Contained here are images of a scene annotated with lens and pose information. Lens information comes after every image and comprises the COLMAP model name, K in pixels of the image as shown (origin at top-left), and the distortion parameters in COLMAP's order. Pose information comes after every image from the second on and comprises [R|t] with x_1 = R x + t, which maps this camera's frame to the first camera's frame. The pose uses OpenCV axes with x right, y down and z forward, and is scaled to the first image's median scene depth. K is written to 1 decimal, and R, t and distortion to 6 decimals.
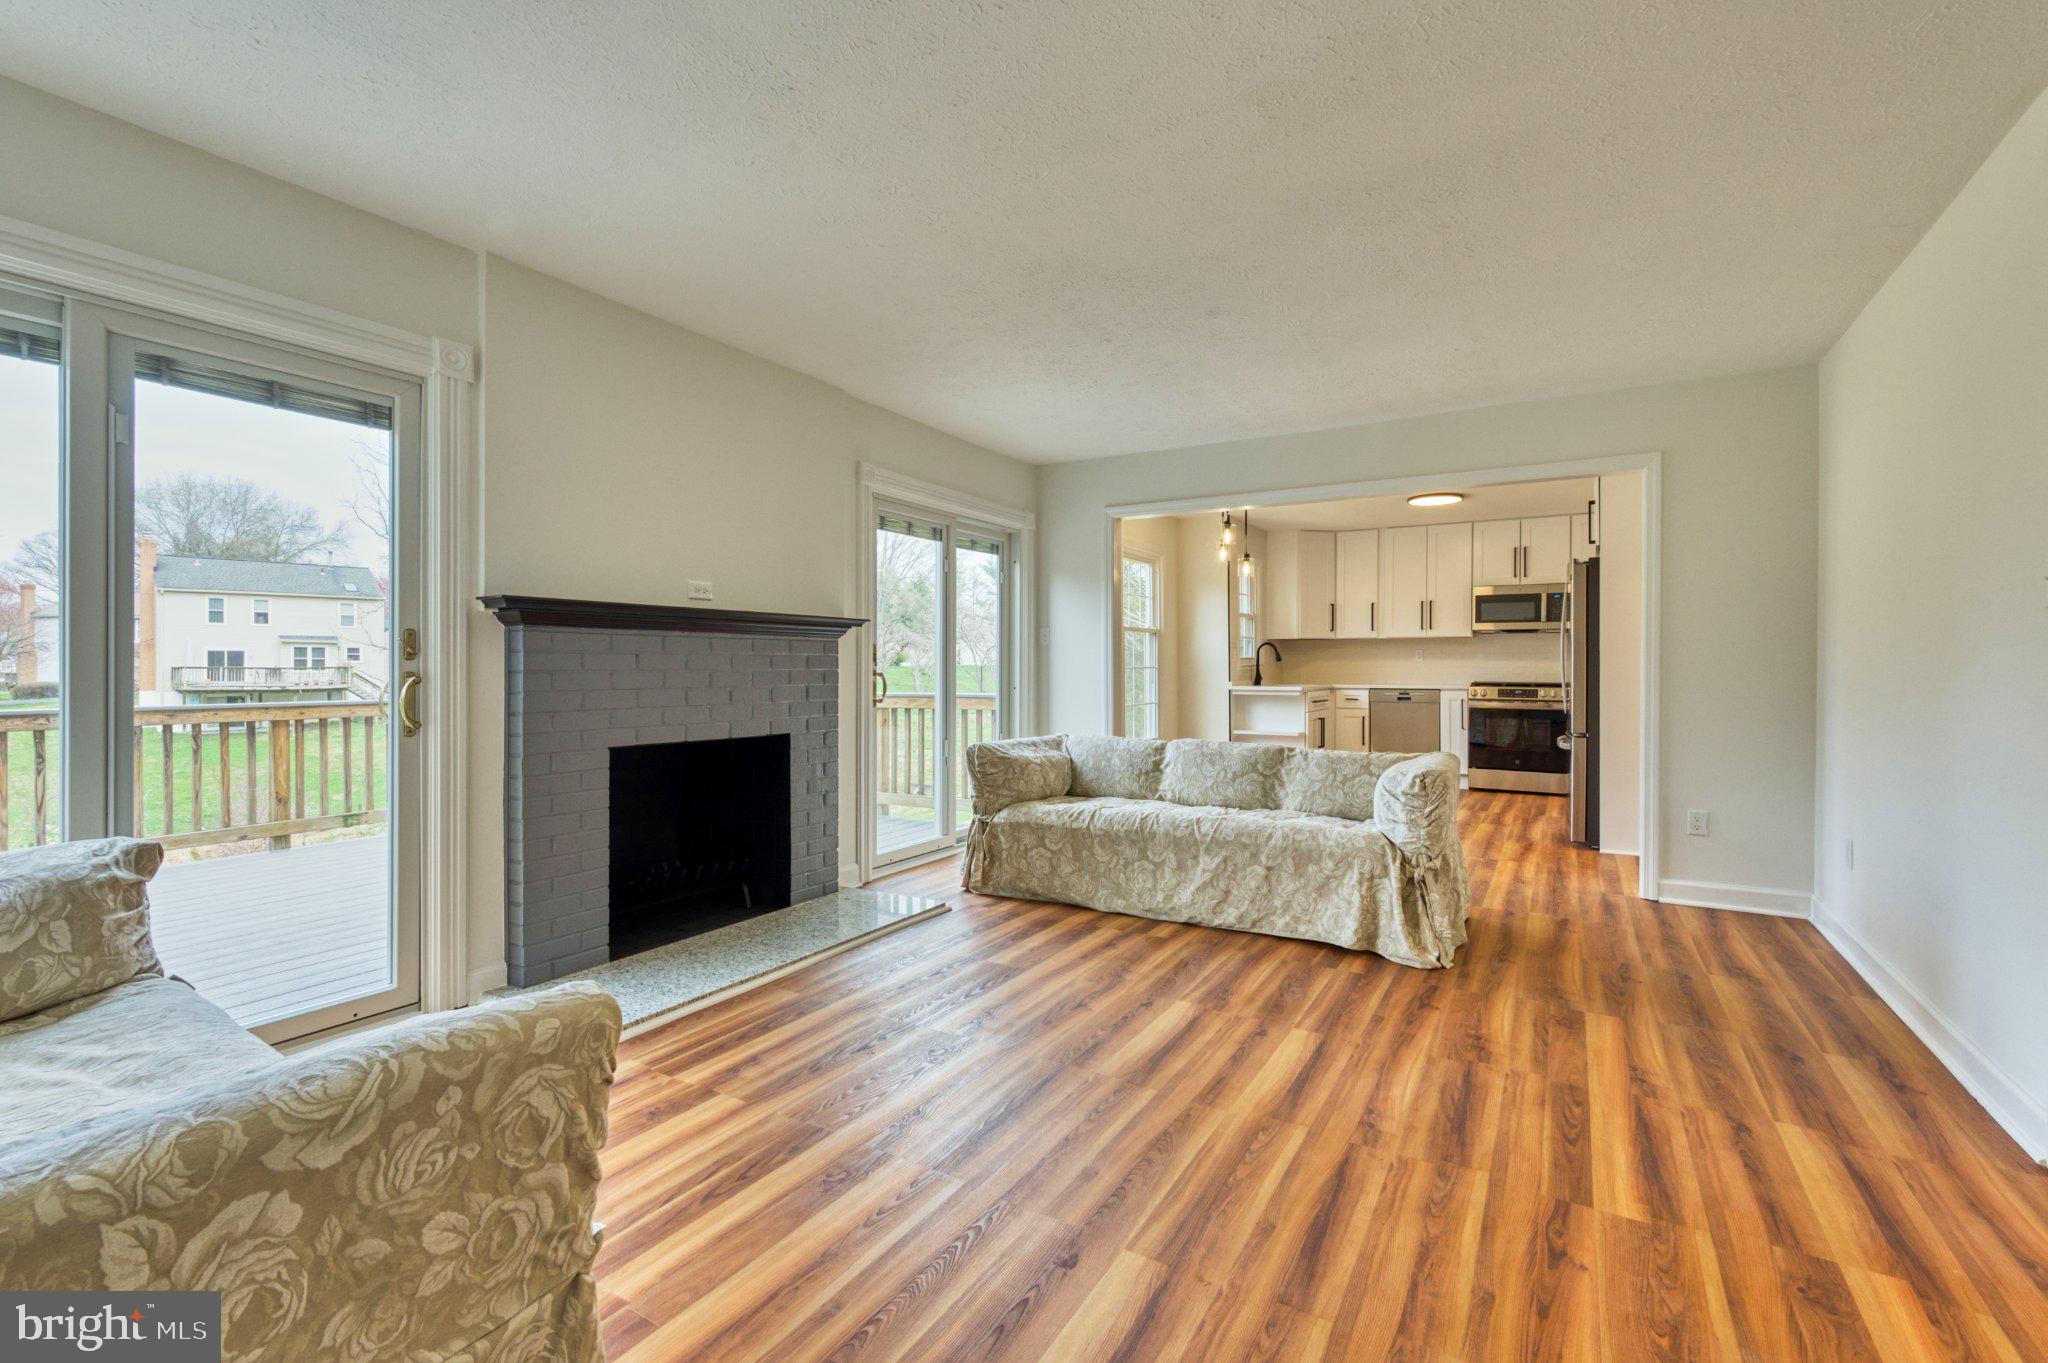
lens RADIAL K [[902.7, 0, 1004.6], [0, 902.7, 674.9], [0, 0, 1]] dist [-0.007560, -0.001640]
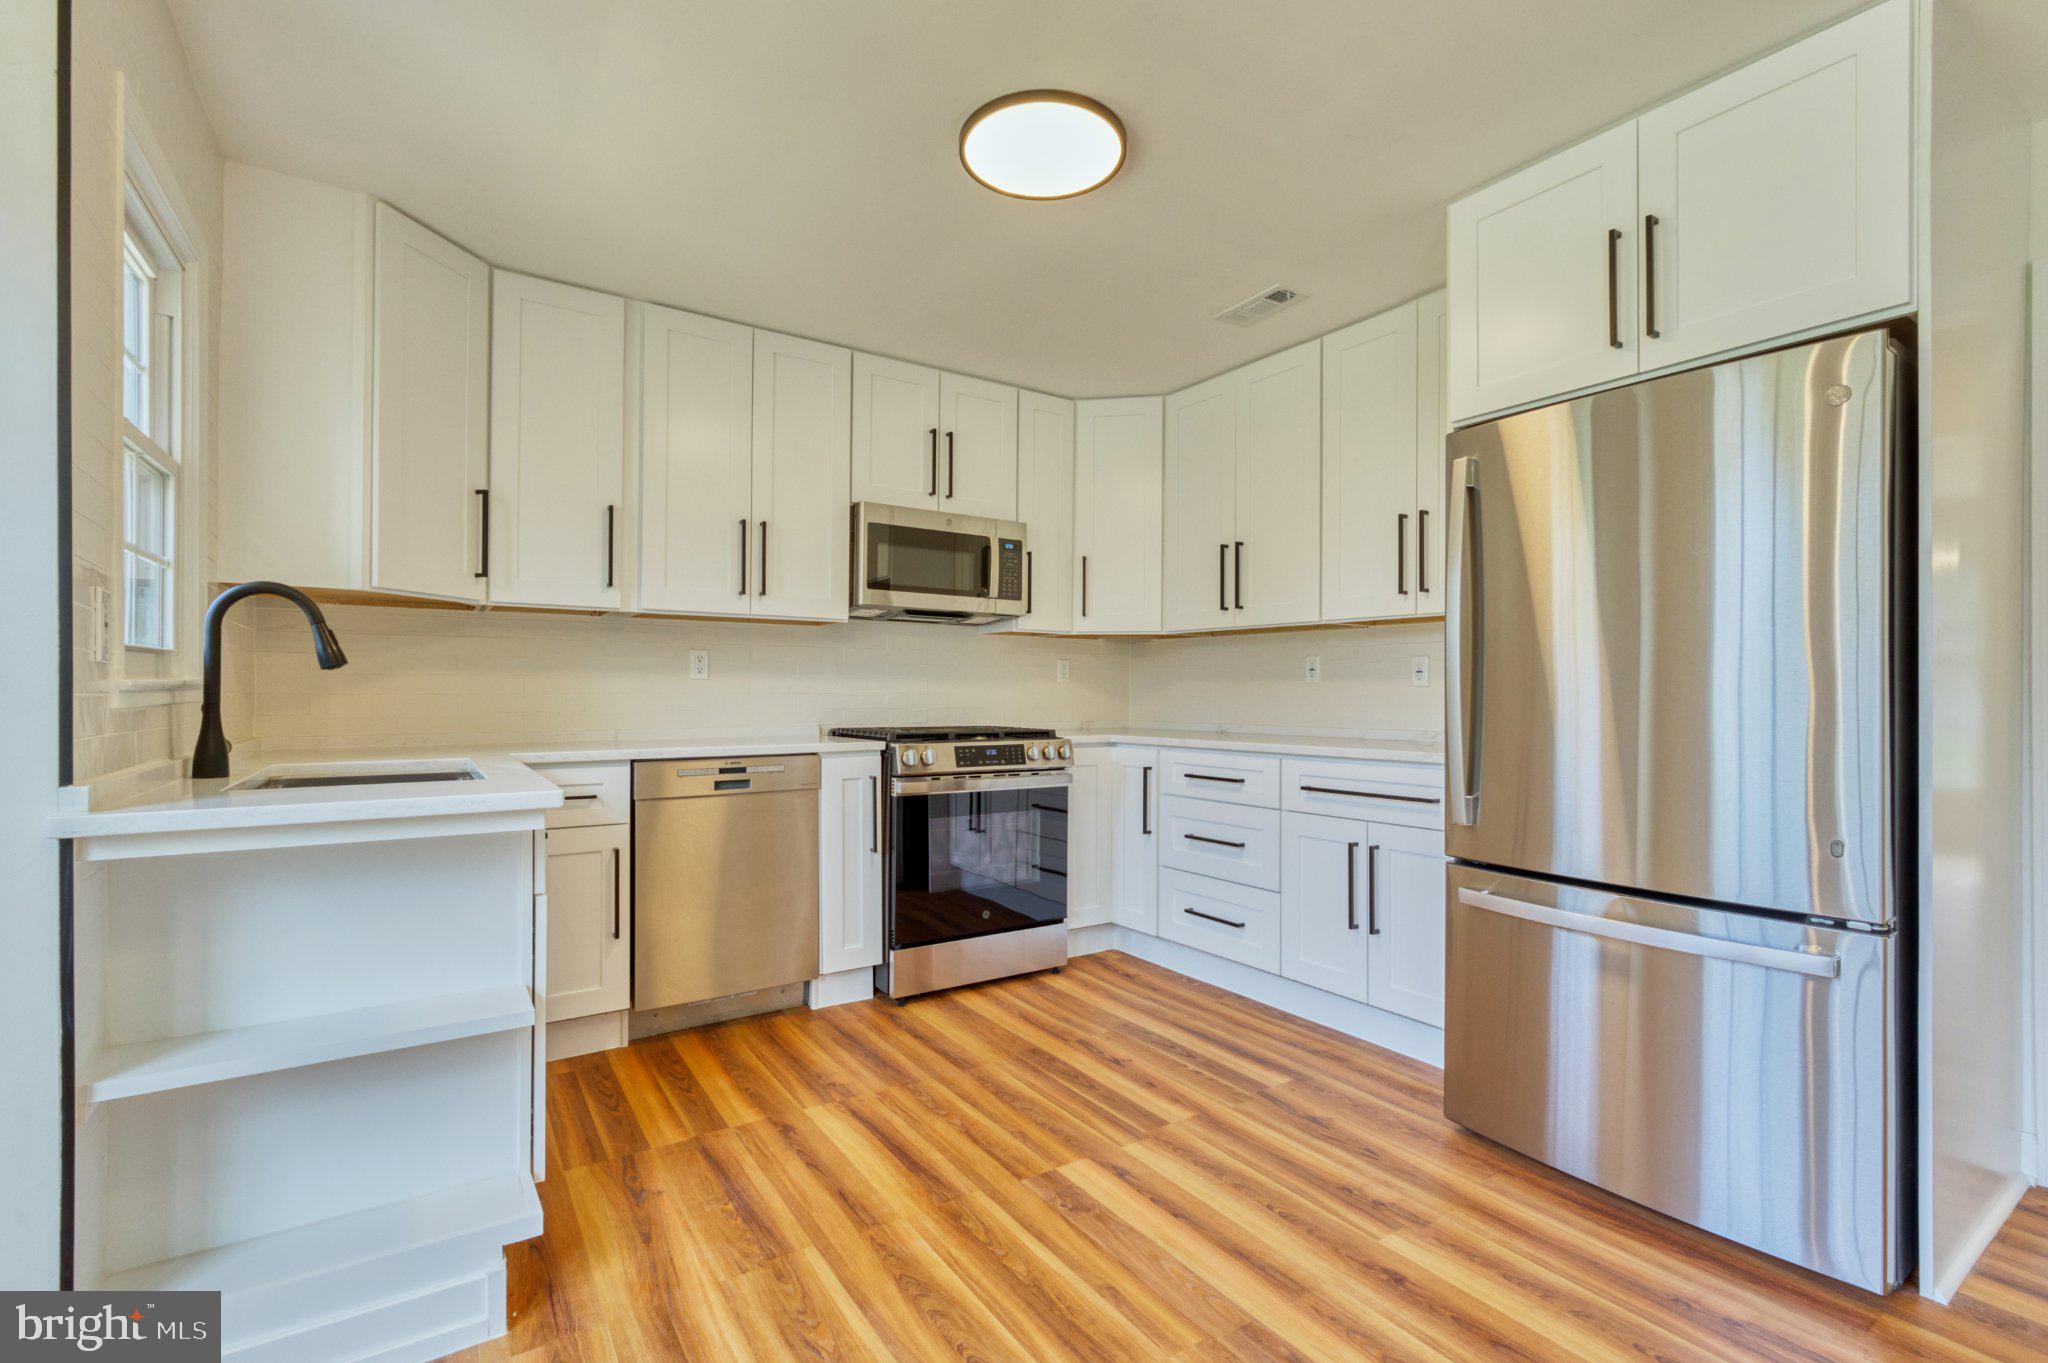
lens RADIAL K [[902.7, 0, 1023.8], [0, 902.7, 683.5], [0, 0, 1]] dist [-0.007560, -0.001640]
pose [[0.405644, 0.009717, 0.913979, 0.168732], [0.003853, 0.999916, -0.012341, -0.008039], [-0.914023, 0.008528, 0.405573, 0.758931]]
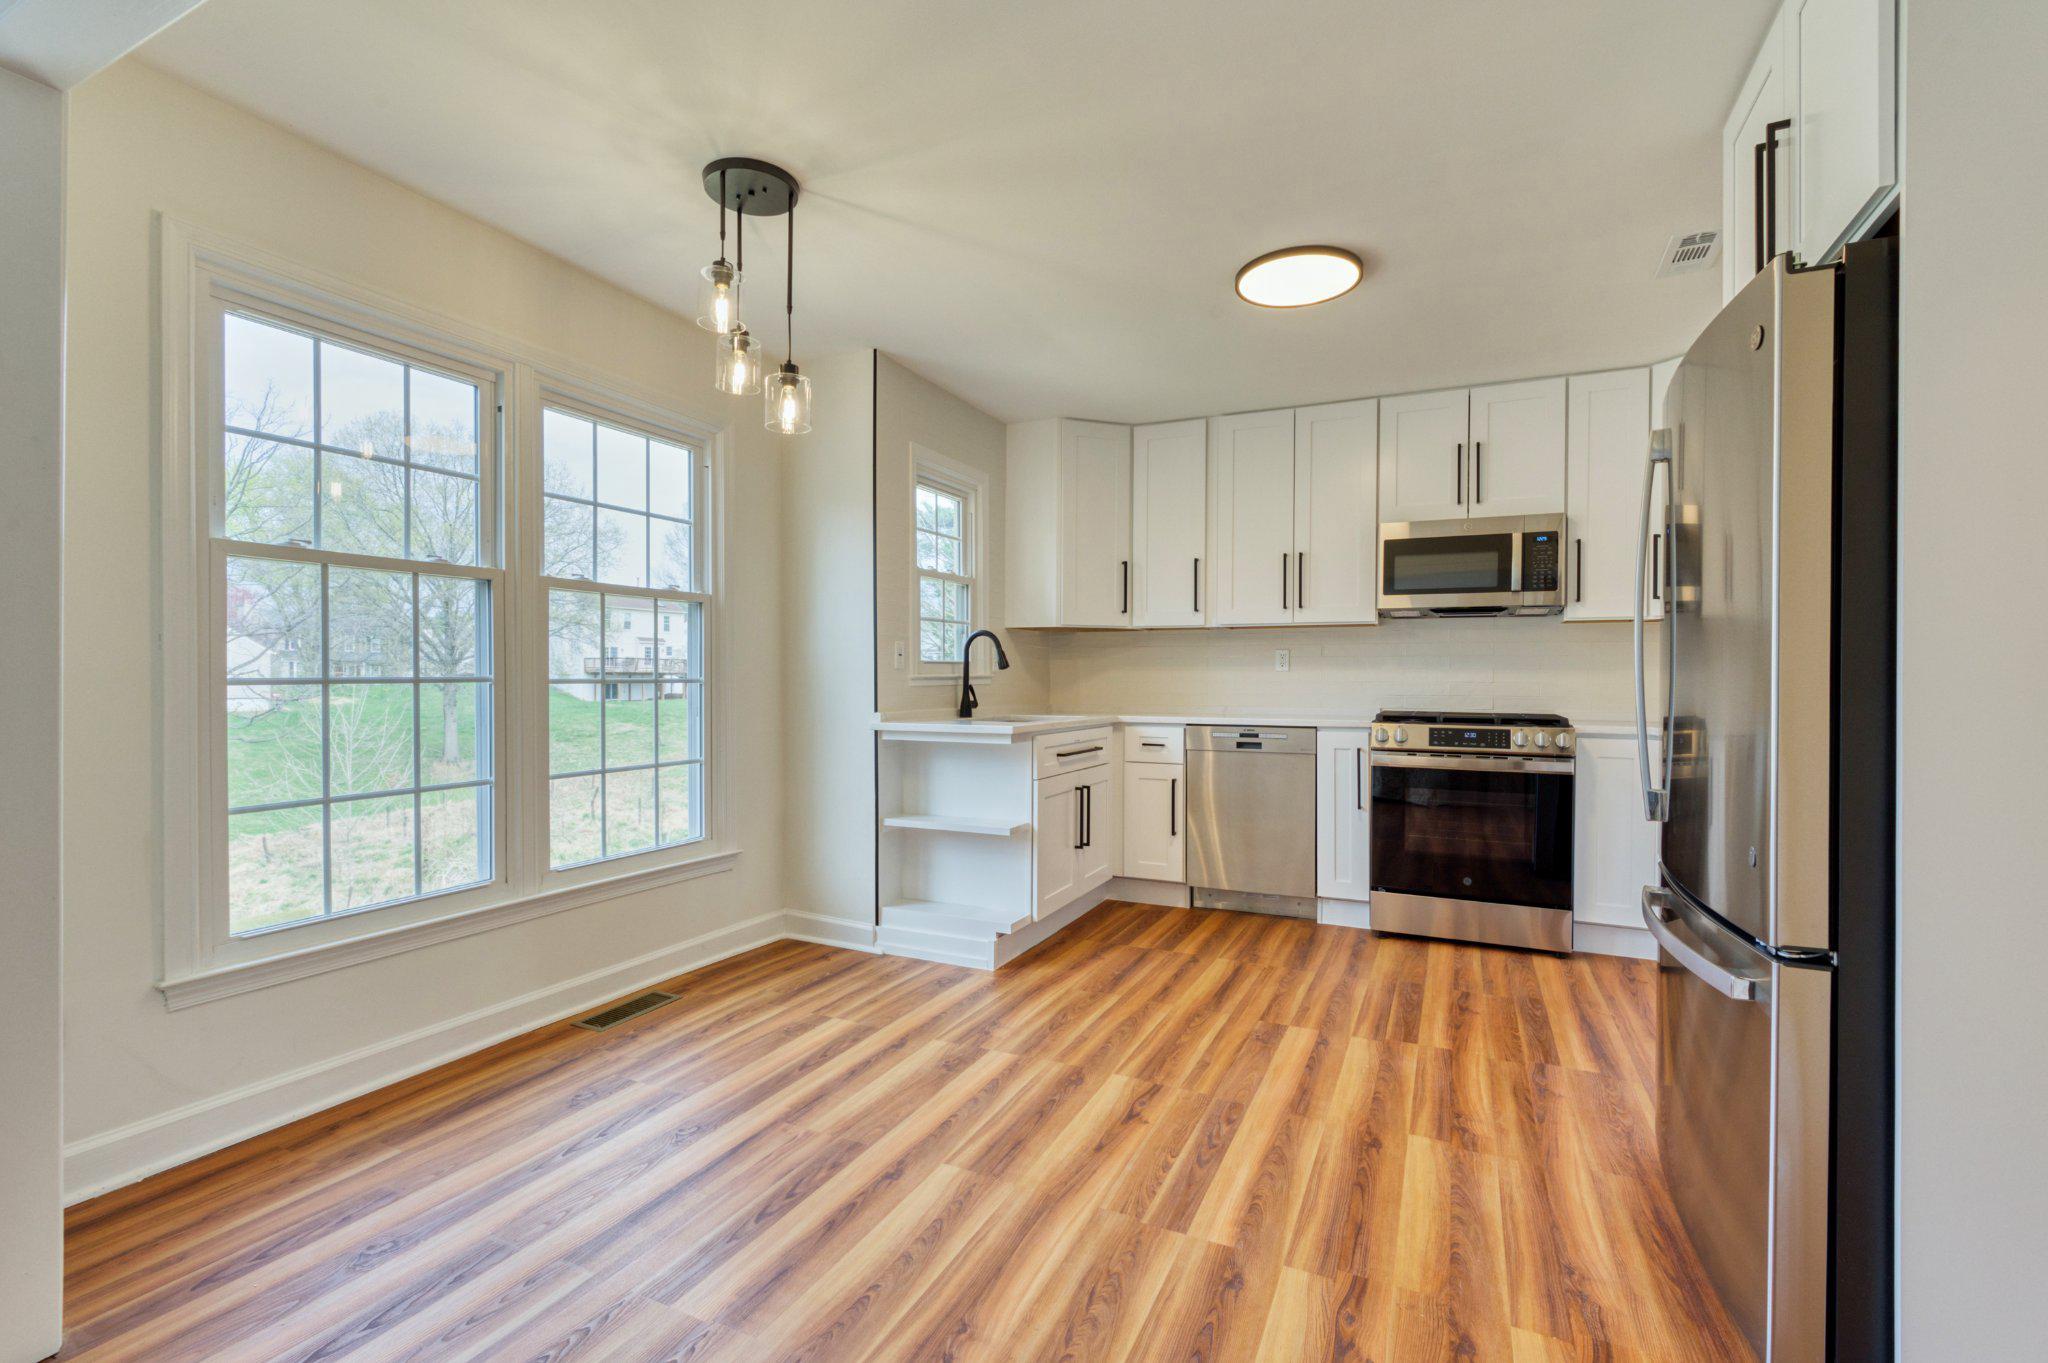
lens RADIAL K [[902.7, 0, 1034.4], [0, 902.7, 685.2], [0, 0, 1]] dist [-0.007560, -0.001640]
pose [[0.991696, 0.002957, 0.128568, 0.262118], [-0.002756, 0.999995, -0.001744, -0.005617], [-0.128572, 0.001375, 0.991699, 0.520627]]
